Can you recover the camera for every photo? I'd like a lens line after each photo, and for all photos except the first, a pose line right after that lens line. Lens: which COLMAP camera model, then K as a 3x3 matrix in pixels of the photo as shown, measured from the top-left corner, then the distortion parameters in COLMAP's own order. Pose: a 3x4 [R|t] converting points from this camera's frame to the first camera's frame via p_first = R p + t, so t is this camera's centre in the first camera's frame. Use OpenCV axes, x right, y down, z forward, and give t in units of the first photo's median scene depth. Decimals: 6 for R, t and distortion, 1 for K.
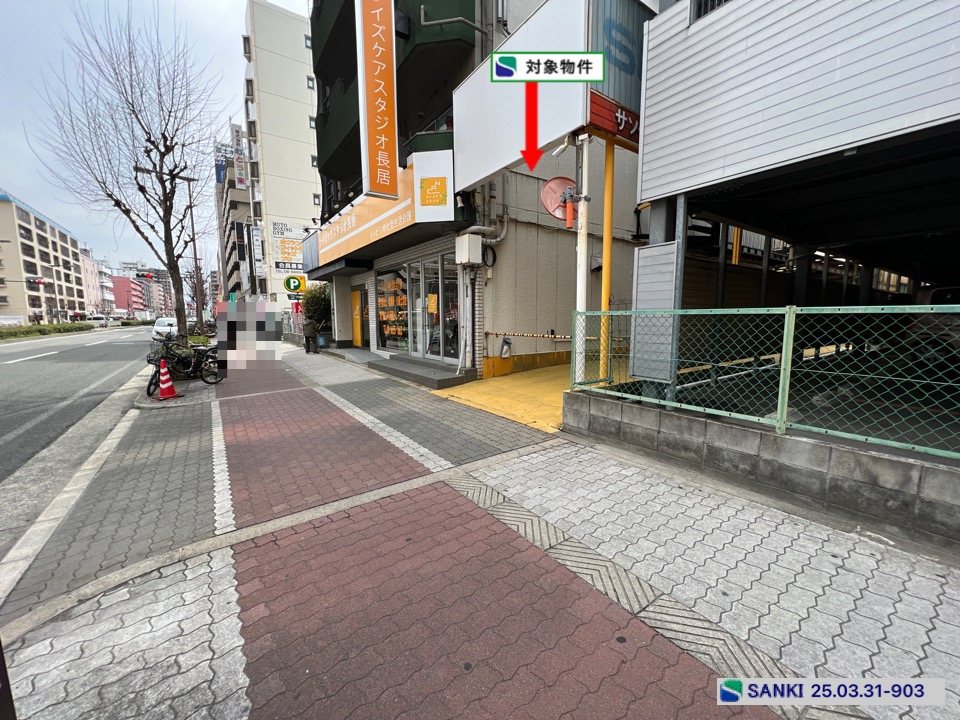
lens RADIAL K [[386.2, 0, 482.2], [0, 386.2, 362.7], [0, 0, 1]] dist [-0.003521, 0.001069]
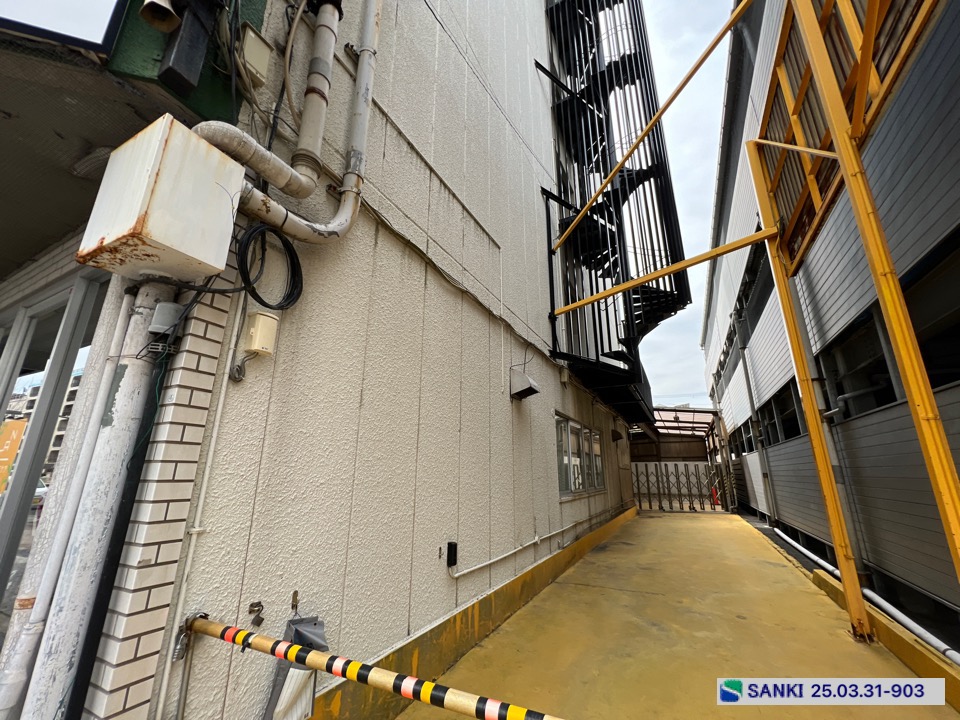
lens RADIAL K [[386.2, 0, 482.1], [0, 386.2, 362.0], [0, 0, 1]] dist [-0.003521, 0.001069]
pose [[0.886065, 0.135695, 0.443255, 0.060123], [0.047897, 0.924280, -0.378699, -0.198662], [-0.461079, 0.356783, 0.812473, 1.254149]]
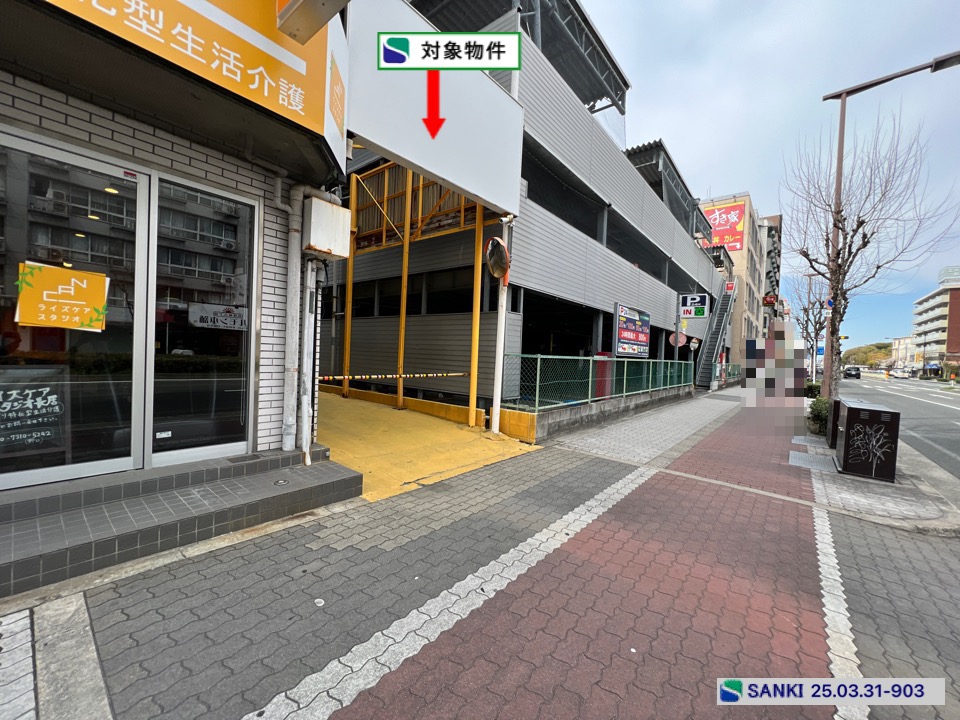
lens RADIAL K [[386.2, 0, 482.6], [0, 386.2, 361.6], [0, 0, 1]] dist [-0.003521, 0.001069]
pose [[-0.268452, -0.024140, 0.962991, -1.023697], [0.075879, 0.996050, 0.046121, -0.183739], [-0.960300, 0.085453, -0.265560, 1.531132]]
